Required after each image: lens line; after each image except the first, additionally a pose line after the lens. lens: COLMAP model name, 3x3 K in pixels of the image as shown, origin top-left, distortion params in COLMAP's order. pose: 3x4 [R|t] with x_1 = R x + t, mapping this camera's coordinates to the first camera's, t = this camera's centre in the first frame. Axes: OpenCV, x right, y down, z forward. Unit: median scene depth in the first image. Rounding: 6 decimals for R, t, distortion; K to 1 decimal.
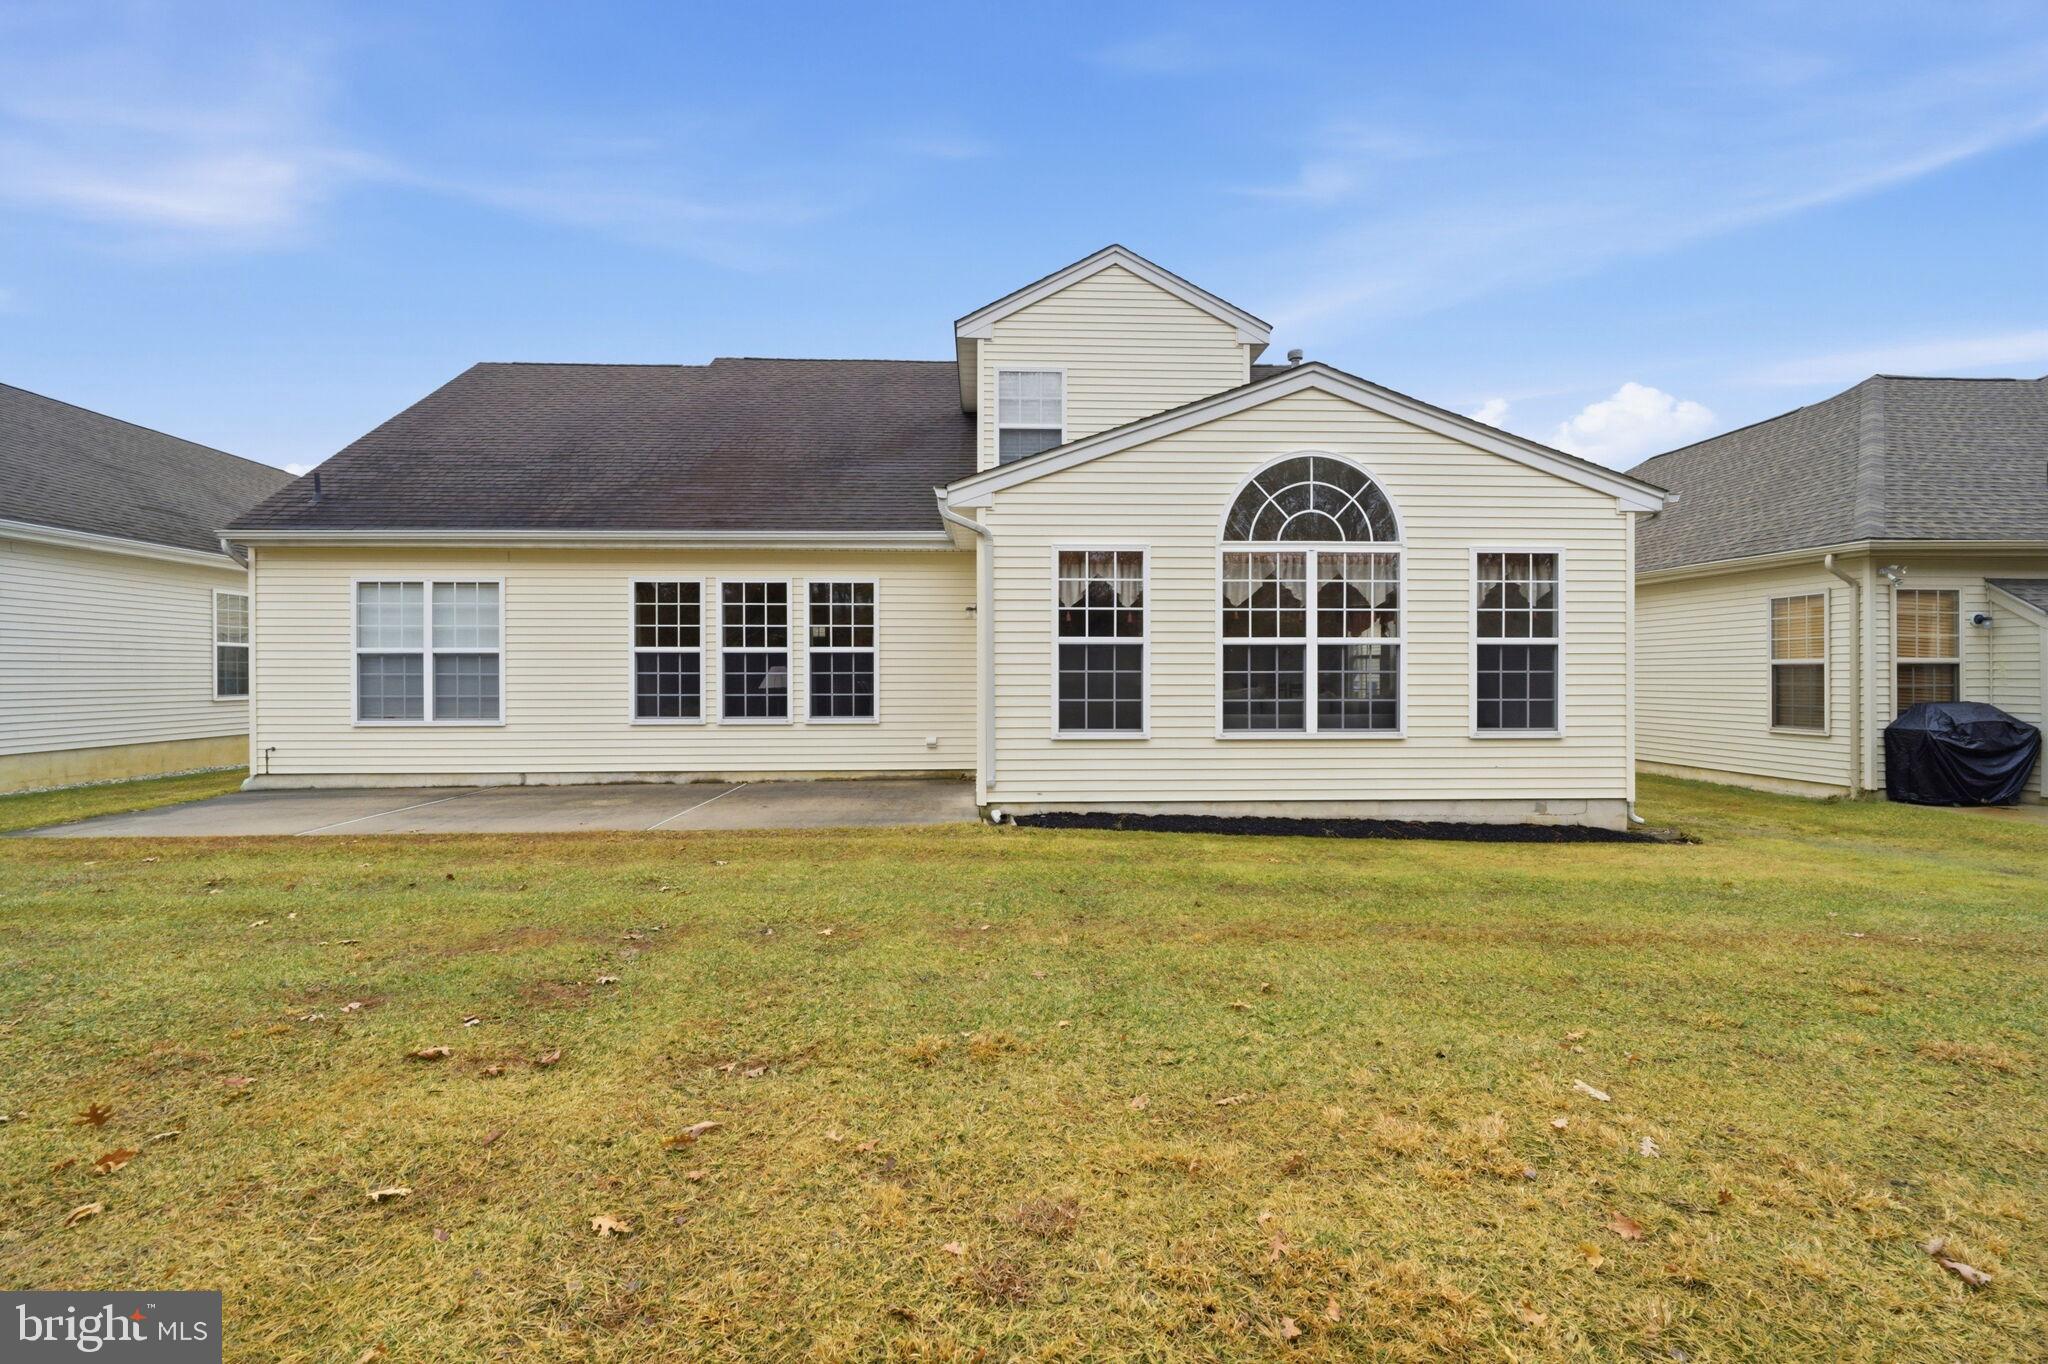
lens RADIAL K [[949.5, 0, 1006.7], [0, 949.5, 681.0], [0, 0, 1]] dist [0.007688, -0.003666]
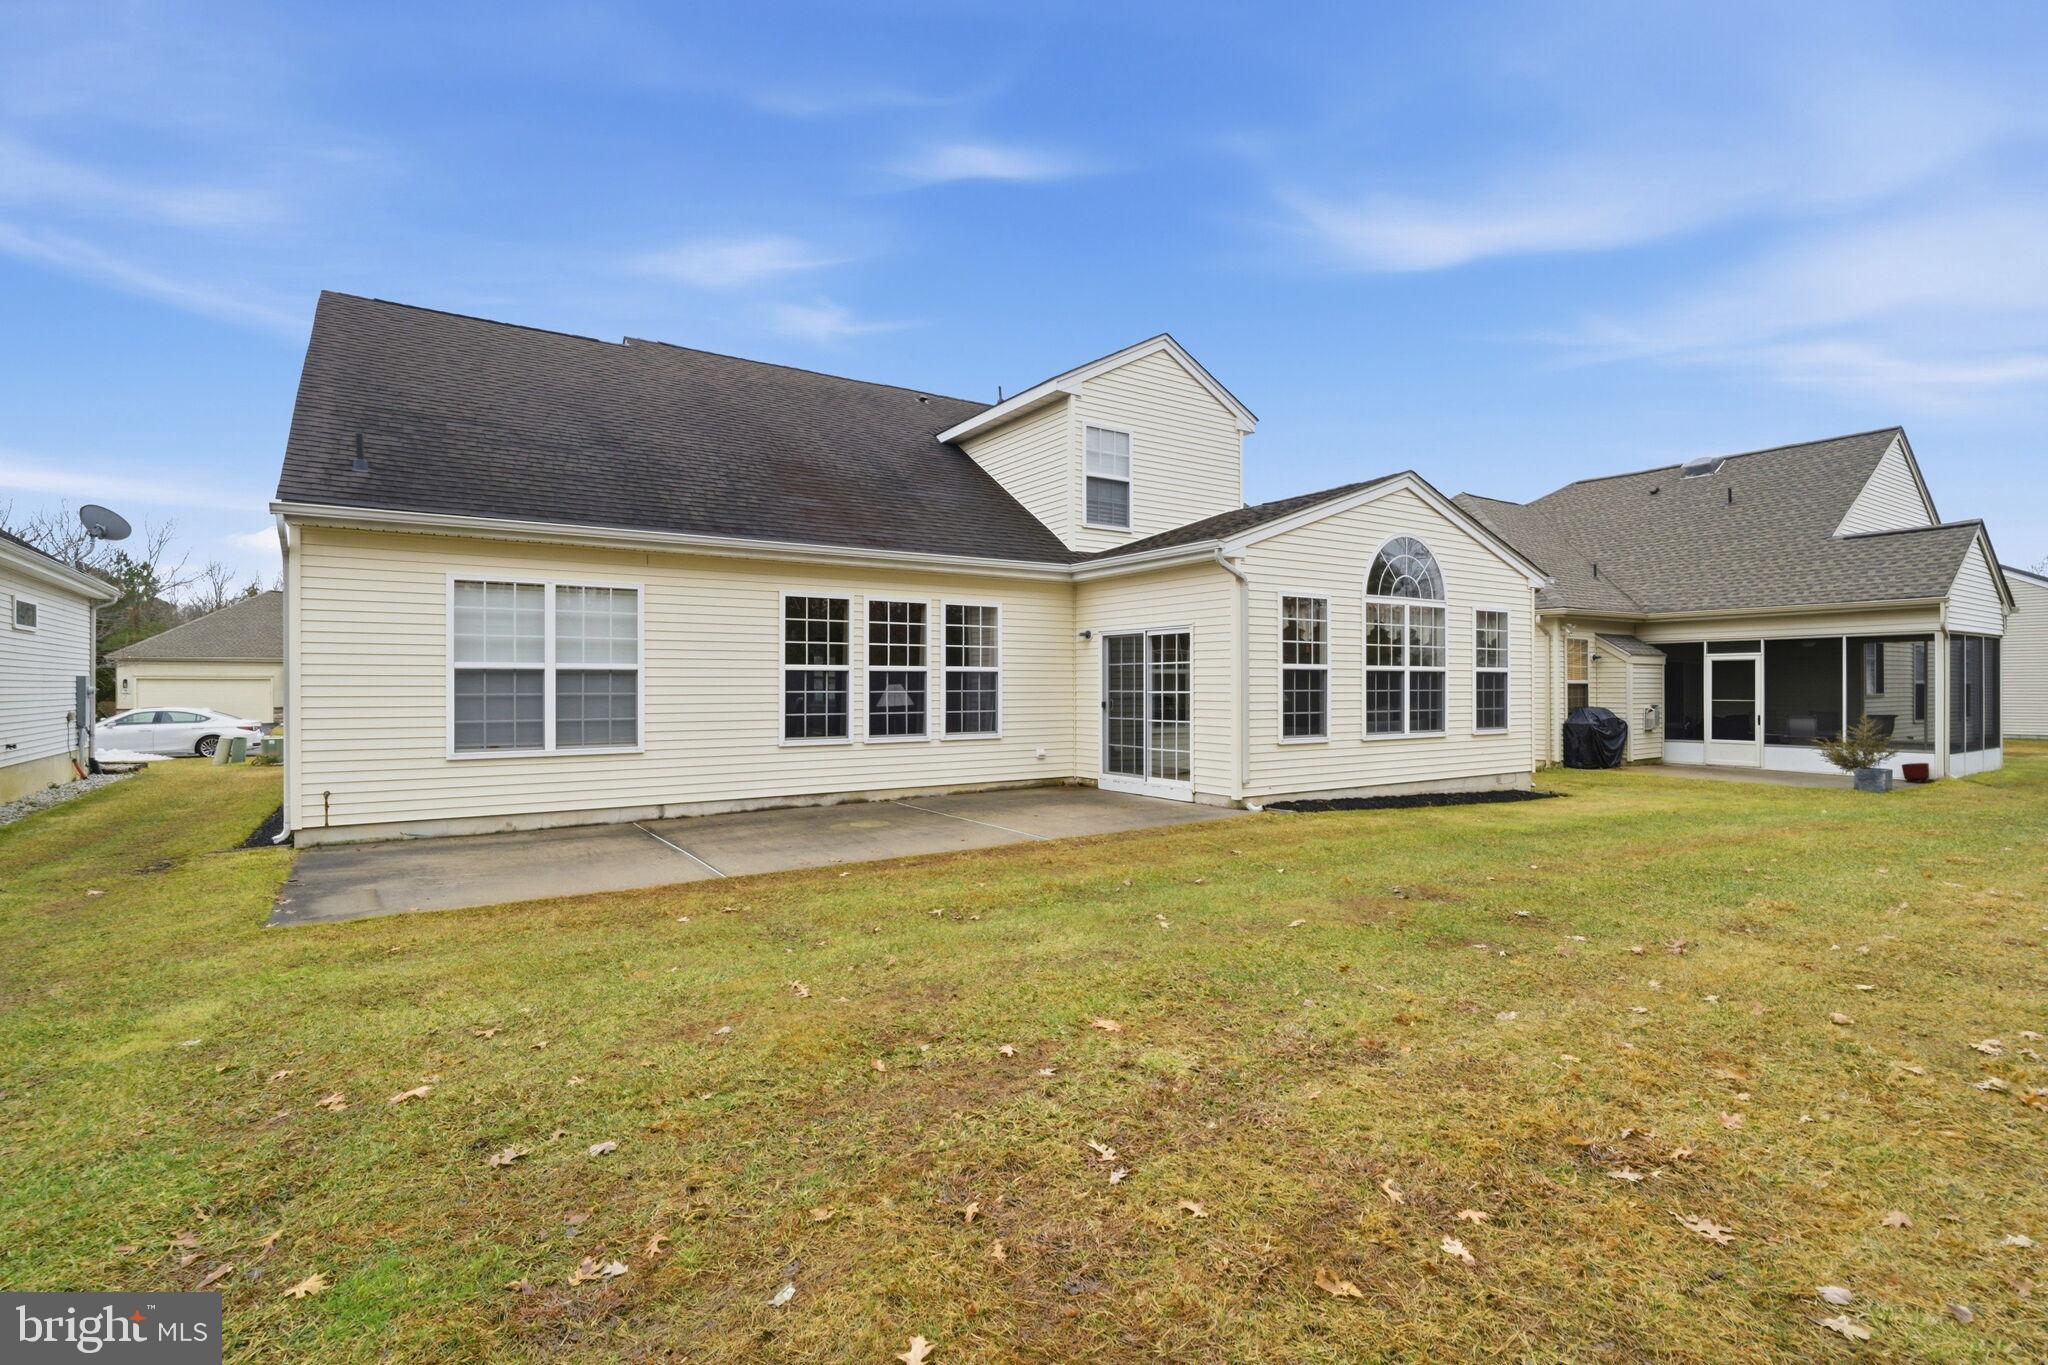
lens RADIAL K [[949.5, 0, 1010.4], [0, 949.5, 694.7], [0, 0, 1]] dist [0.007688, -0.003666]
pose [[0.861133, -0.004423, 0.508361, -0.749655], [0.004548, 0.999989, 0.000995, -0.006167], [-0.508360, 0.001456, 0.861144, 0.075683]]
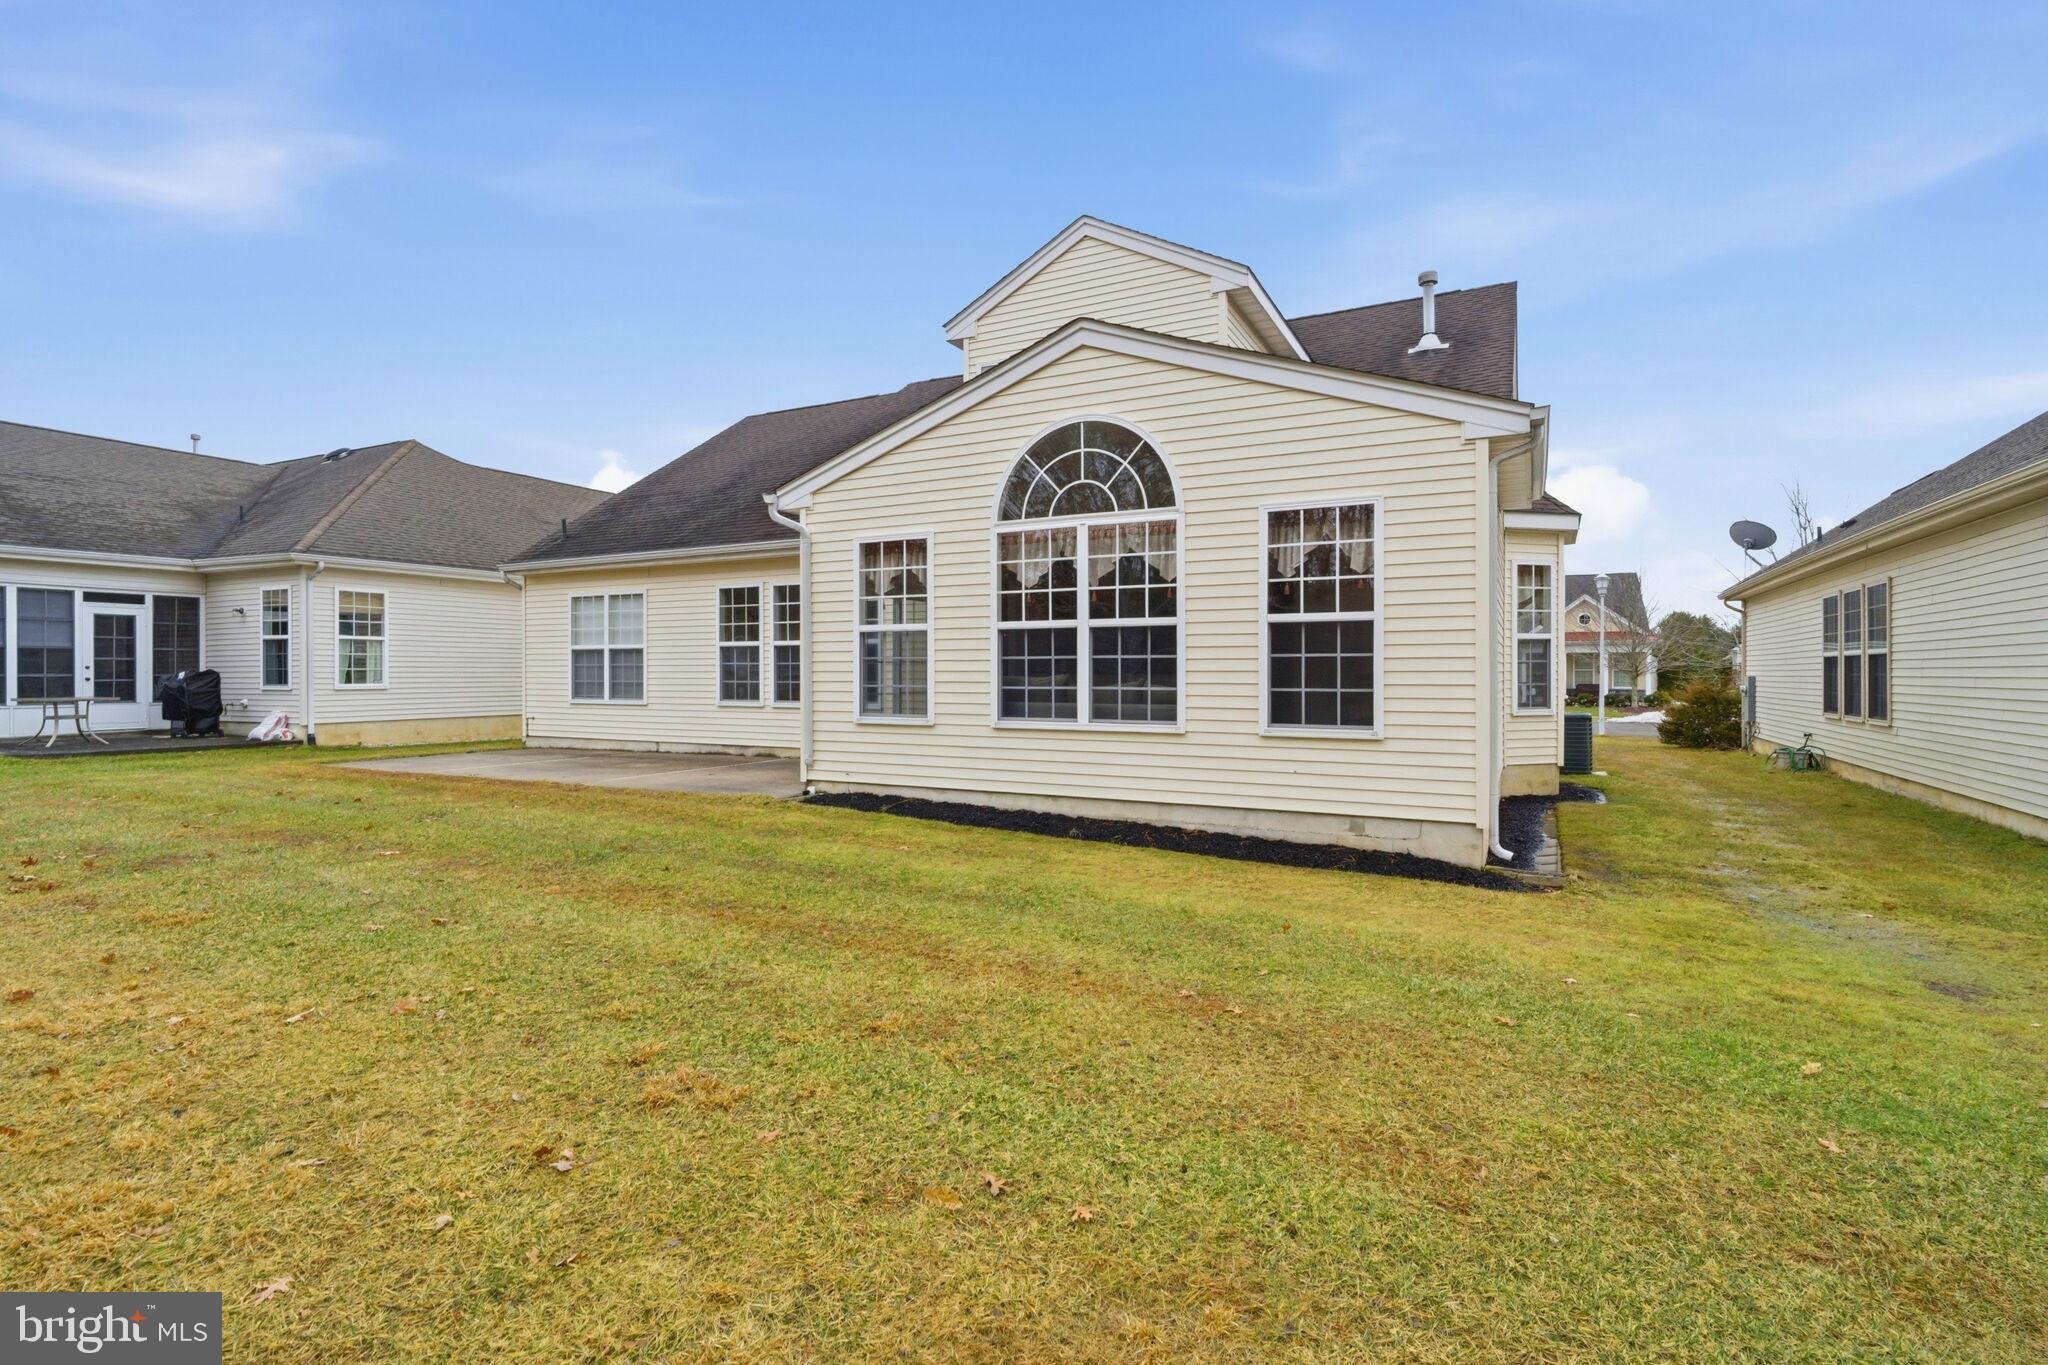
lens RADIAL K [[949.5, 0, 1019.3], [0, 949.5, 673.3], [0, 0, 1]] dist [0.007688, -0.003666]
pose [[0.867352, 0.000329, -0.497695, 0.605678], [-0.000636, 1.000000, -0.000447, 0.005298], [0.497695, 0.000704, 0.867352, 0.147966]]
